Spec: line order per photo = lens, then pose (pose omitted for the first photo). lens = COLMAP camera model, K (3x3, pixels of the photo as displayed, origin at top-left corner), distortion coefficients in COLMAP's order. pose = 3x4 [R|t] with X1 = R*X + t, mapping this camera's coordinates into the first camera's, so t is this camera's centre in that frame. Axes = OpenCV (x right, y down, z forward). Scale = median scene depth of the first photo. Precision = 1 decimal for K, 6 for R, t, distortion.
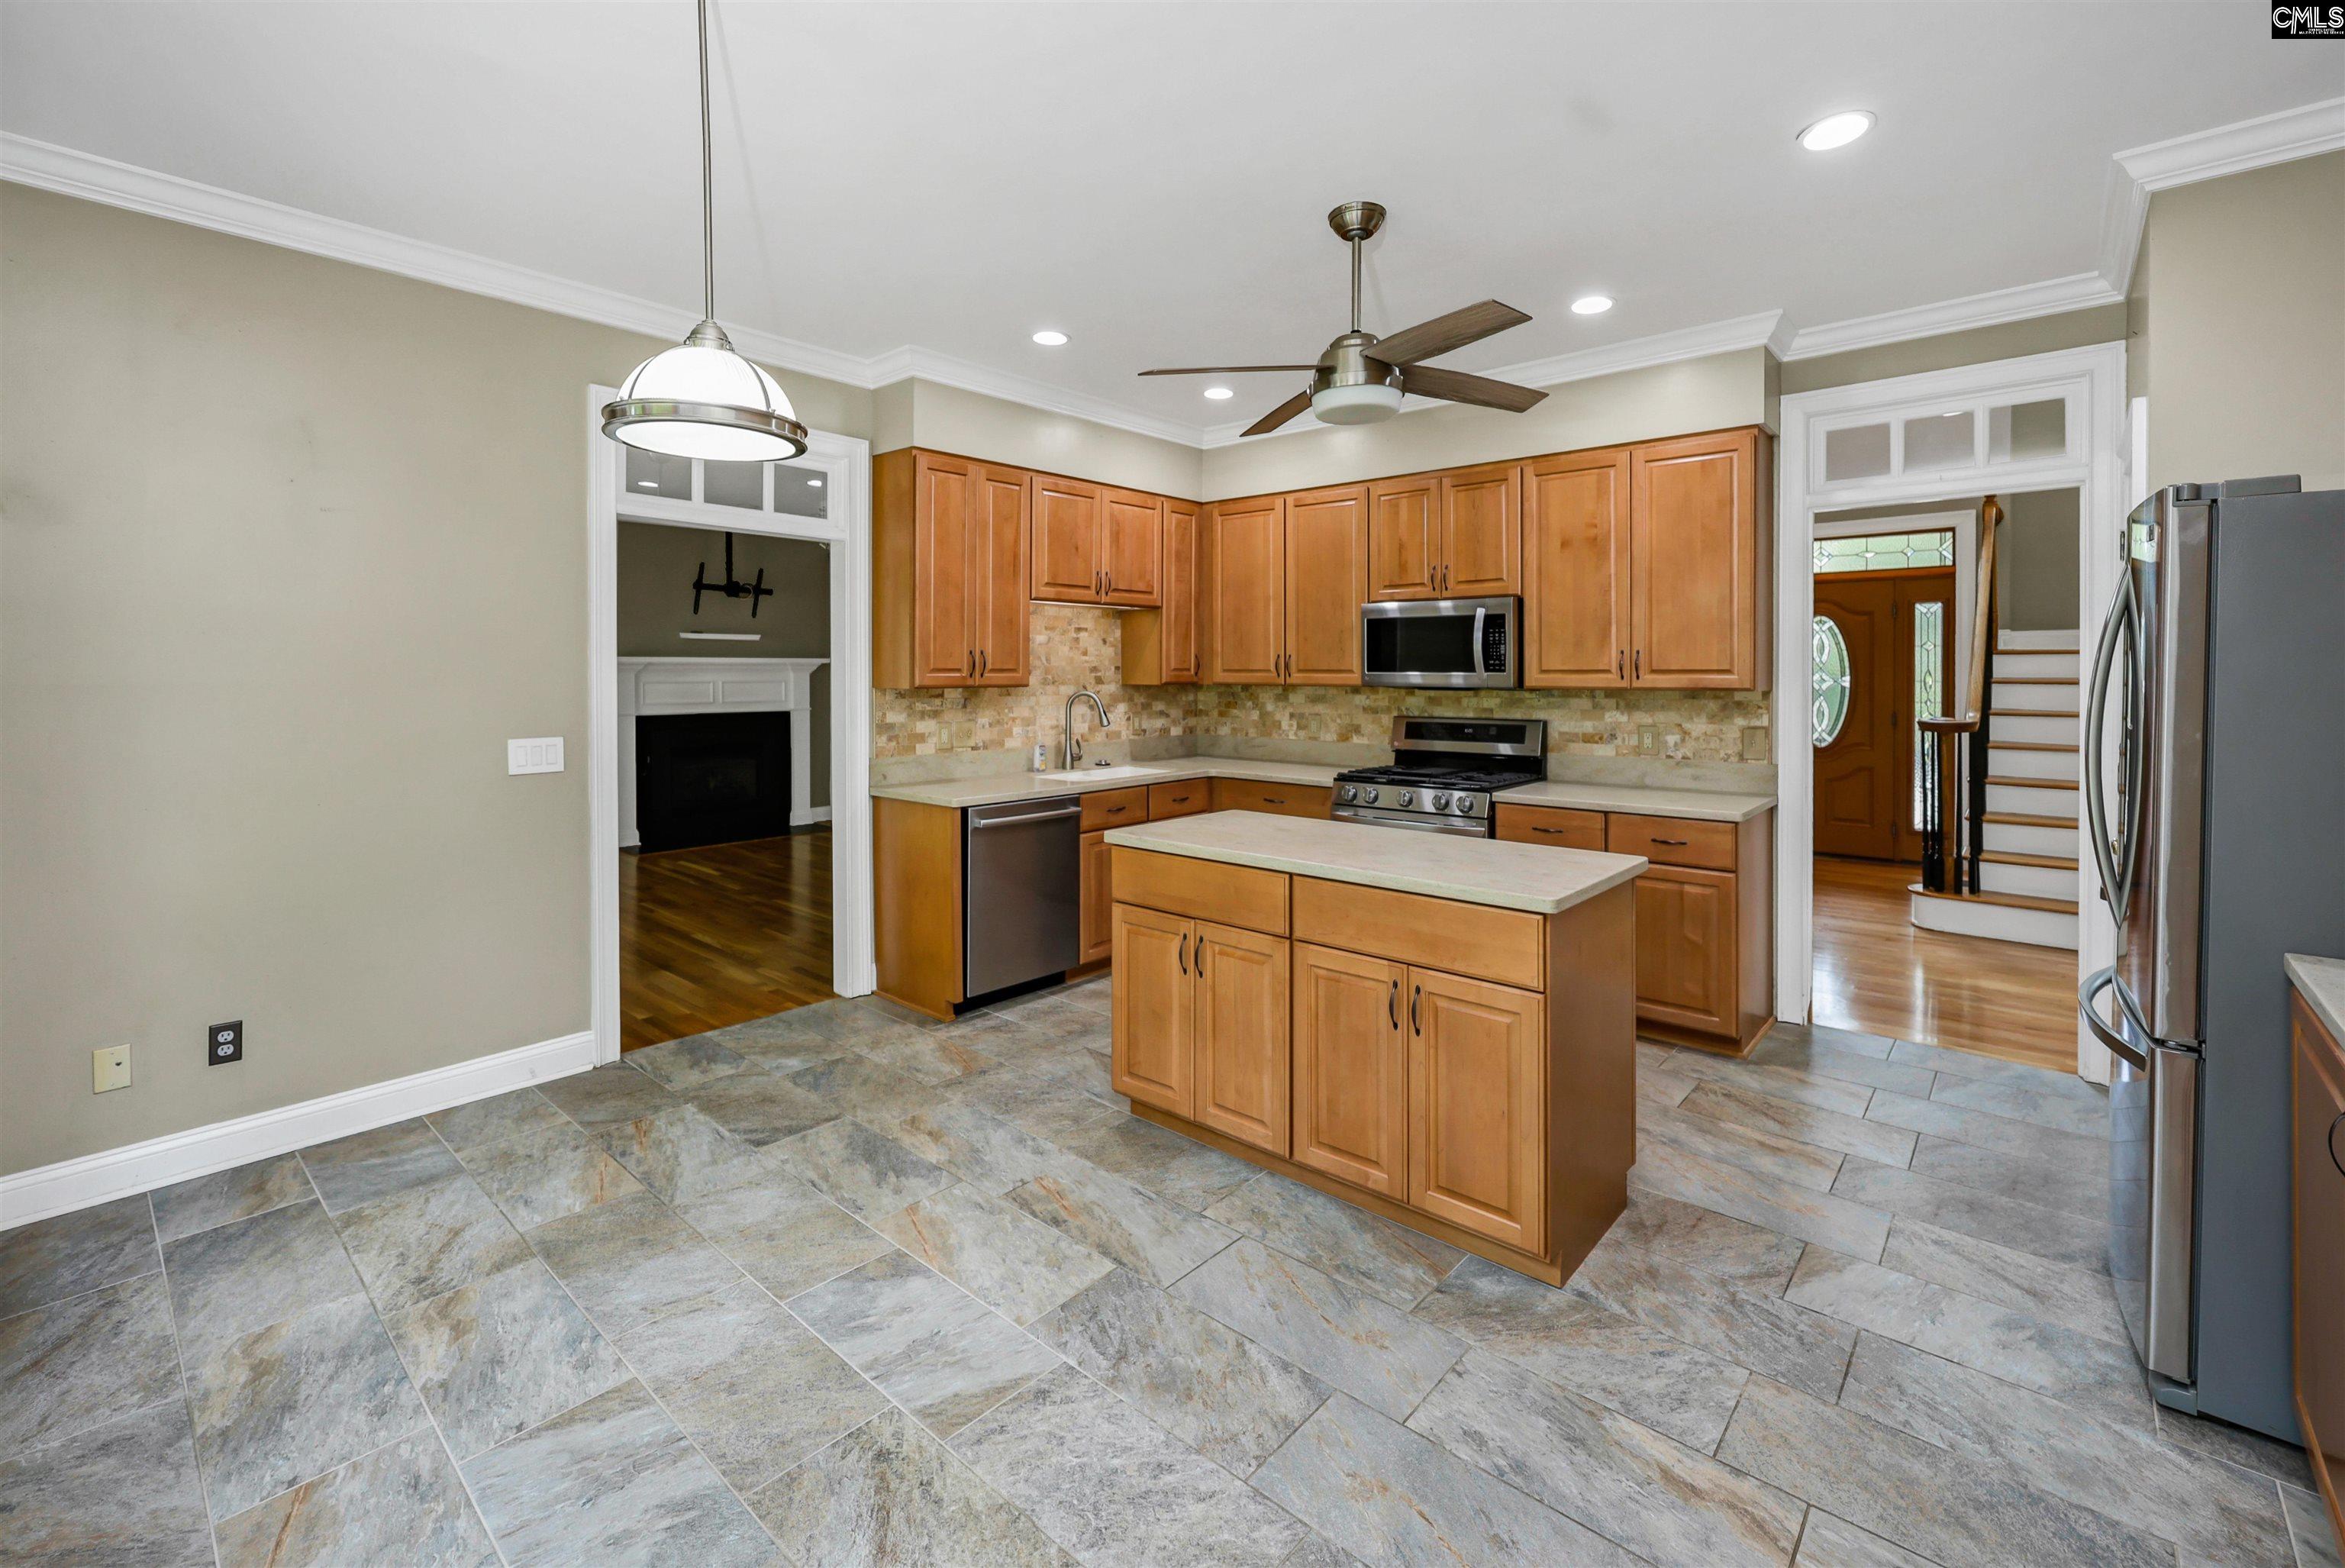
lens RADIAL K [[994.3, 0, 1177.1], [0, 994.3, 681.8], [0, 0, 1]] dist [-0.000452, 0.000105]
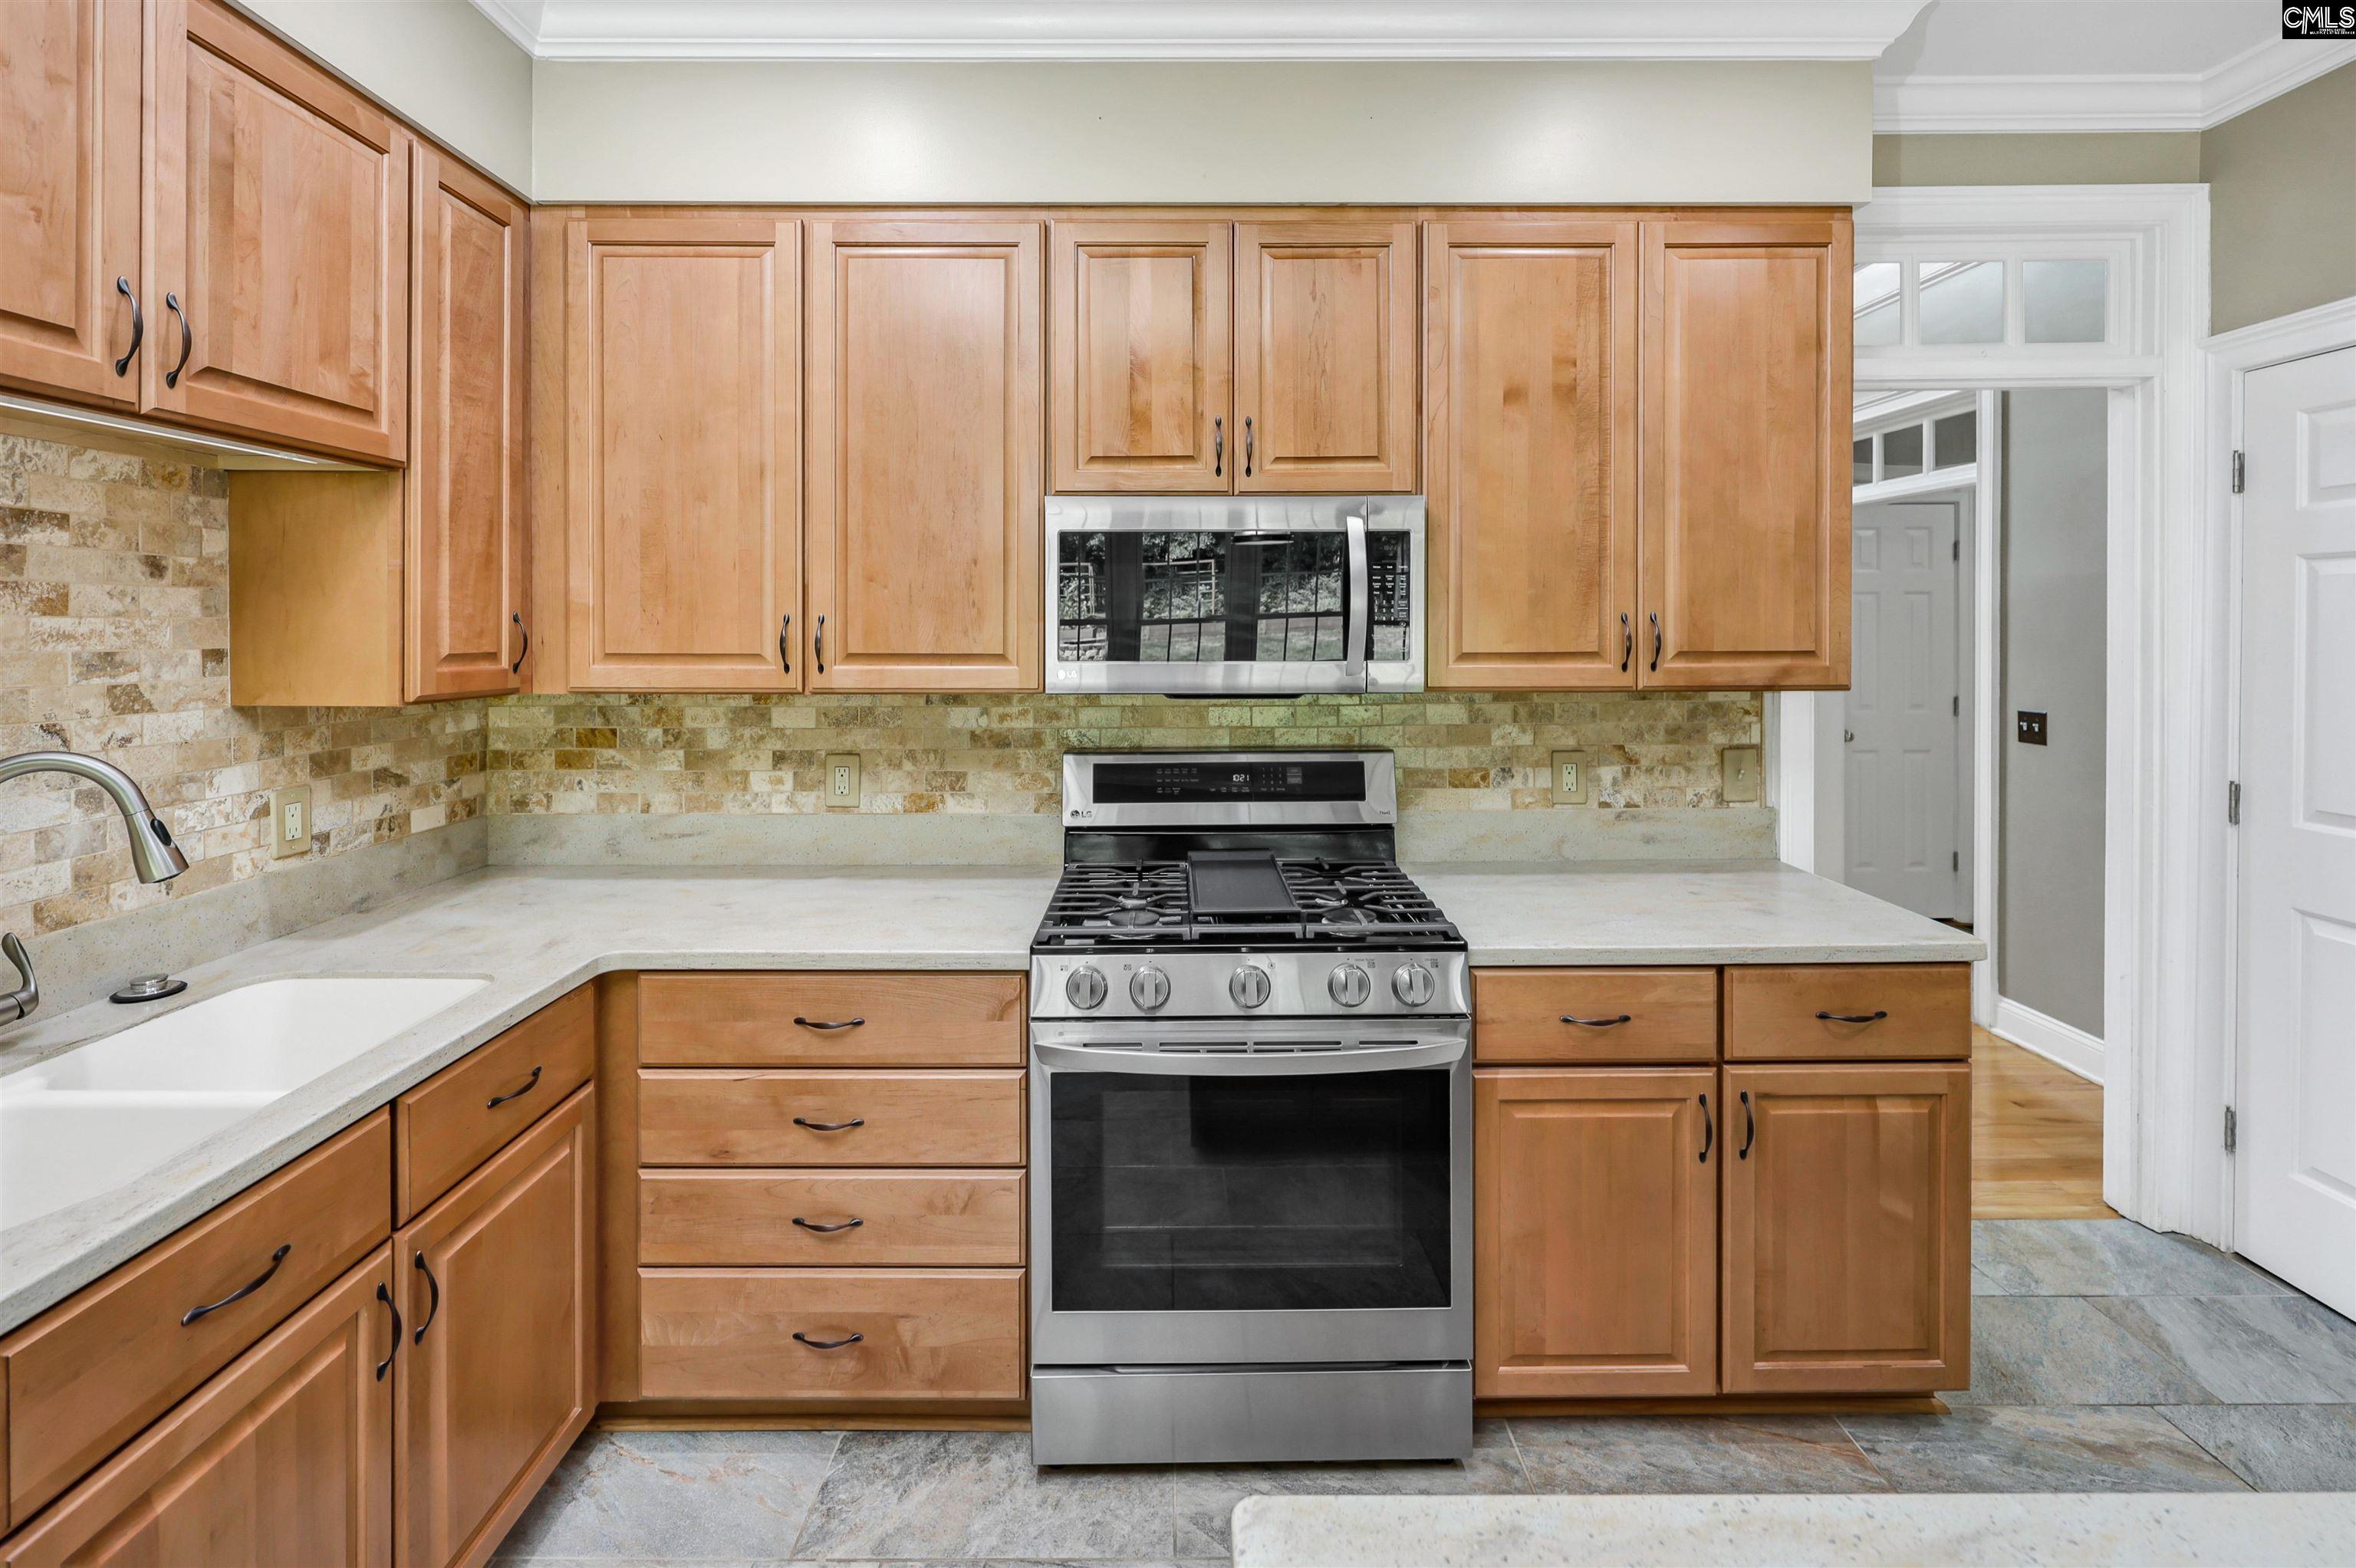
lens RADIAL K [[990.4, 0, 1169.4], [0, 990.4, 632.6], [0, 0, 1]] dist [-0.001338, -0.000227]
pose [[0.743045, -0.003380, 0.669233, -0.061884], [0.010797, 0.999918, -0.006938, -0.021206], [-0.669154, 0.012381, 0.743021, 0.782302]]
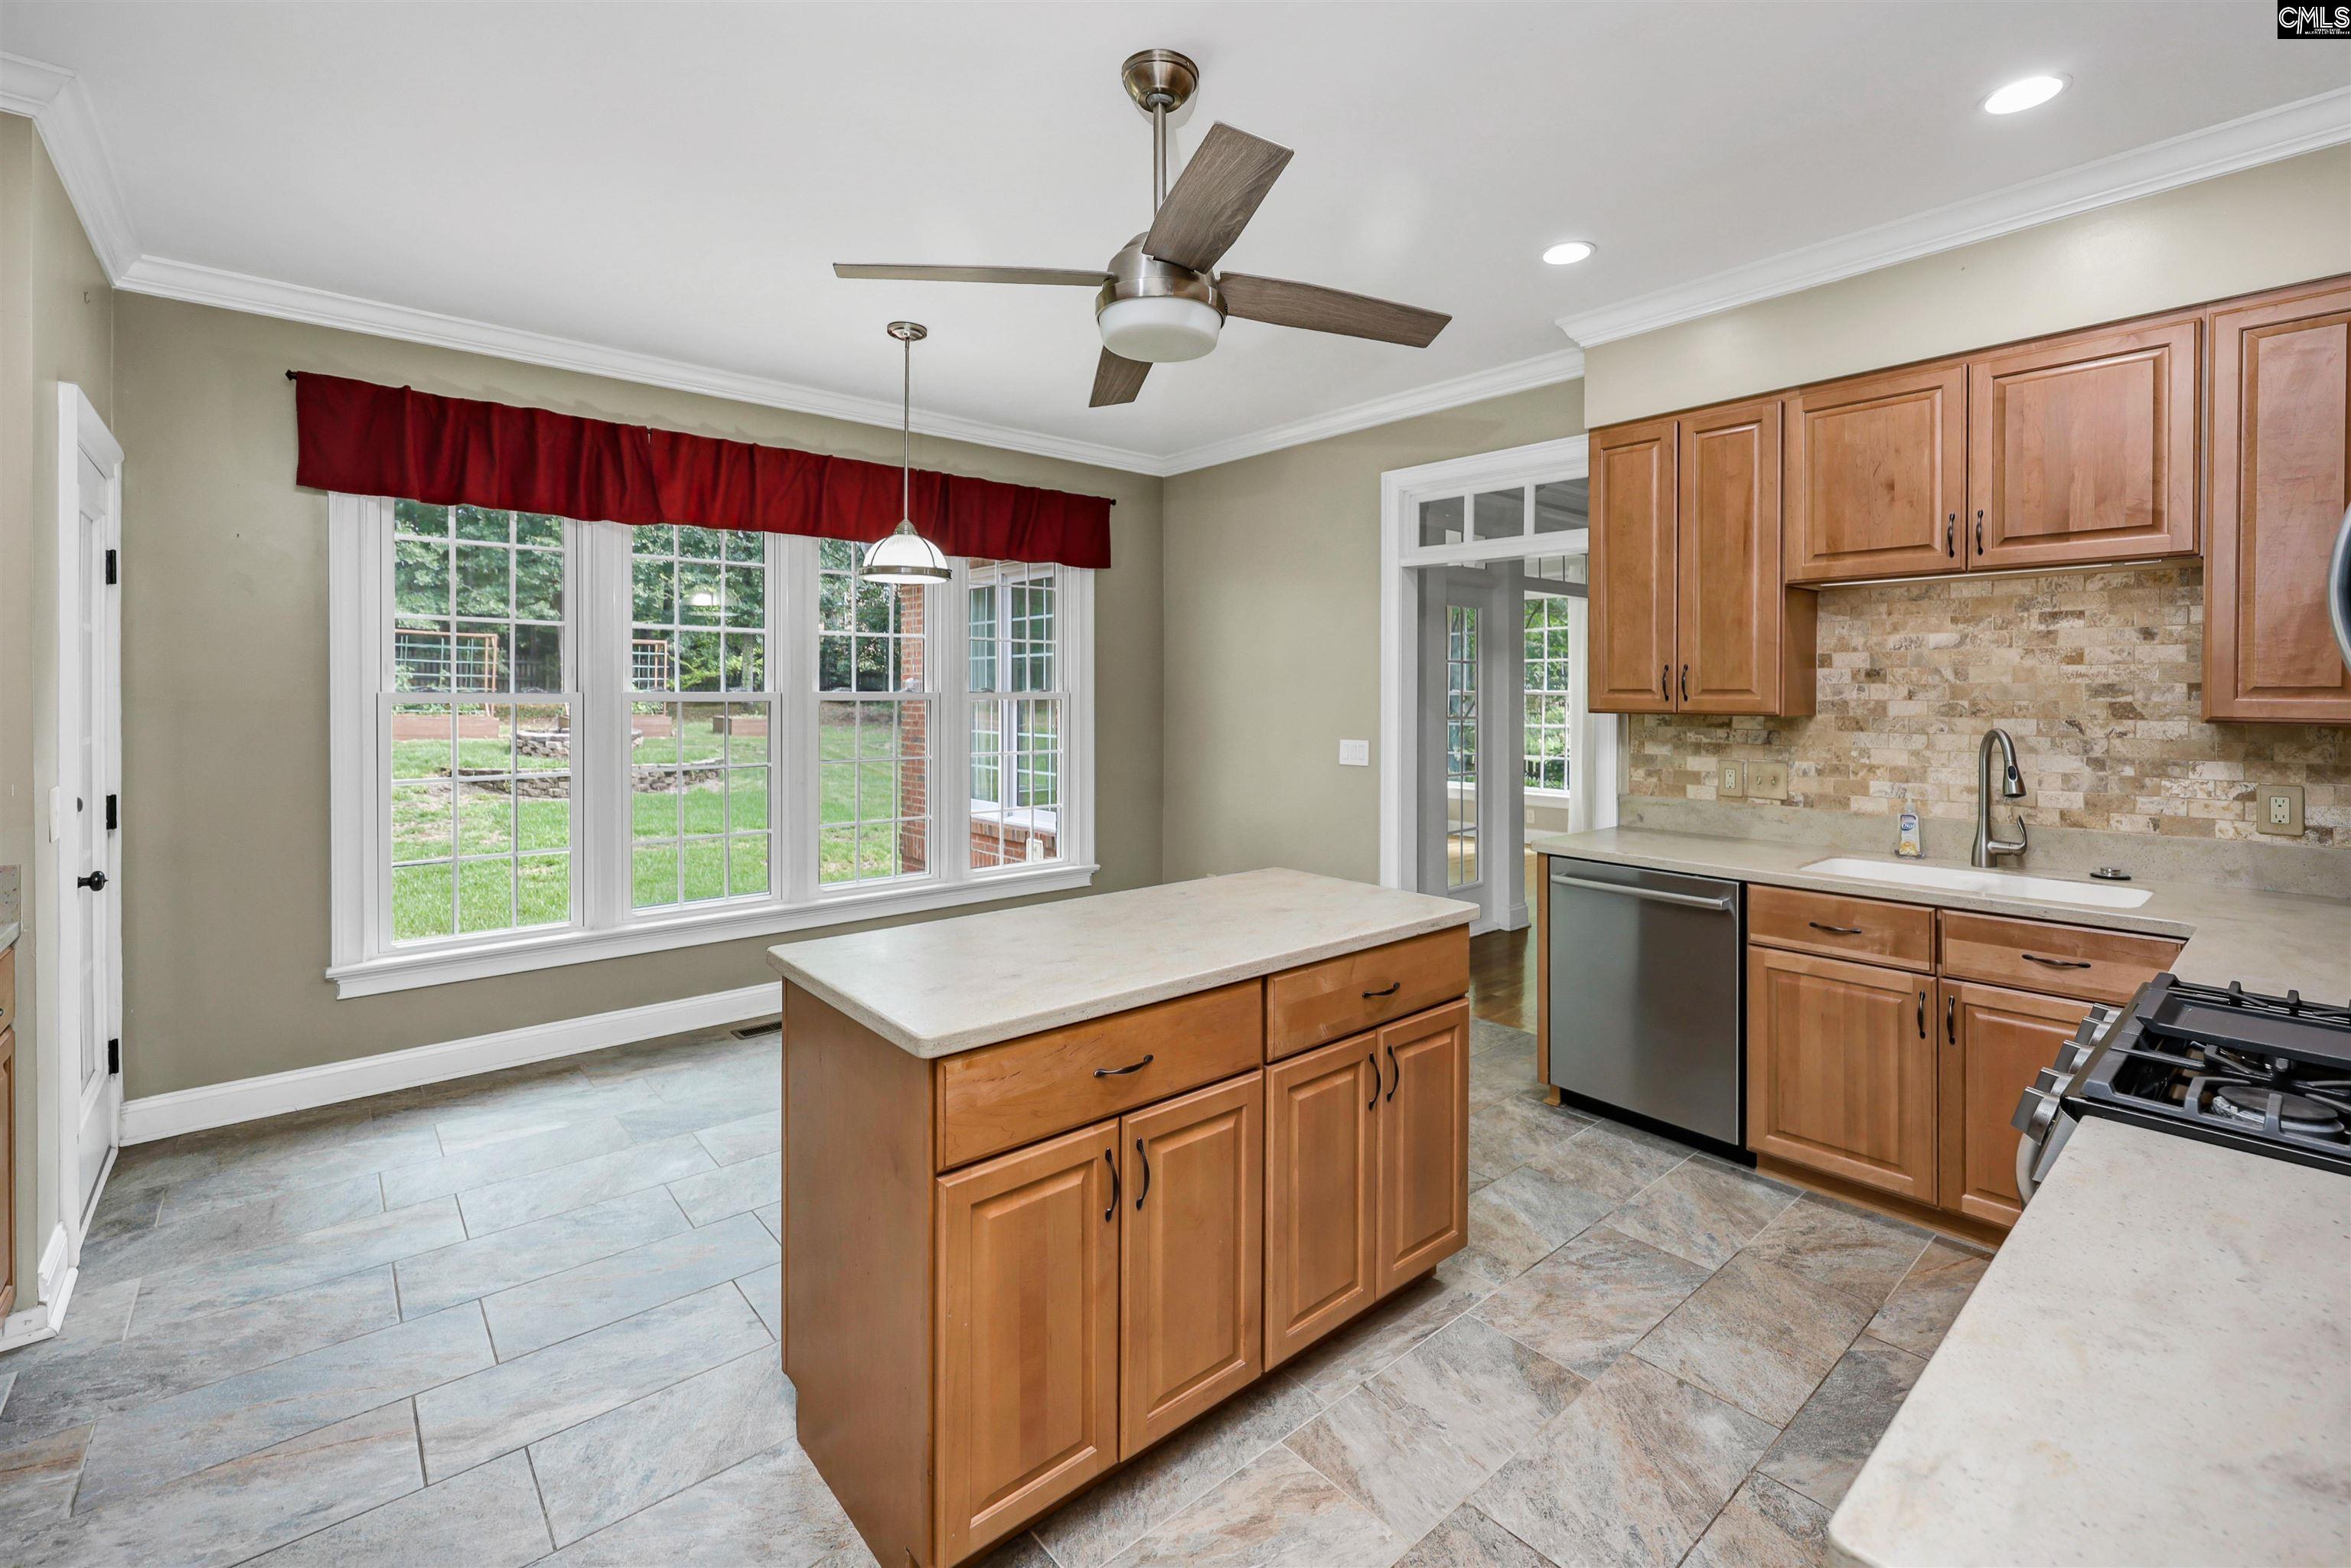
lens RADIAL K [[993.2, 0, 1176.1], [0, 993.2, 695.1], [0, 0, 1]] dist [-0.002076, -0.000238]
pose [[-0.127977, 0.002367, -0.991774, 0.645395], [-0.013643, 0.999898, 0.004146, -0.007082], [0.991683, 0.014061, -0.127932, 0.784441]]
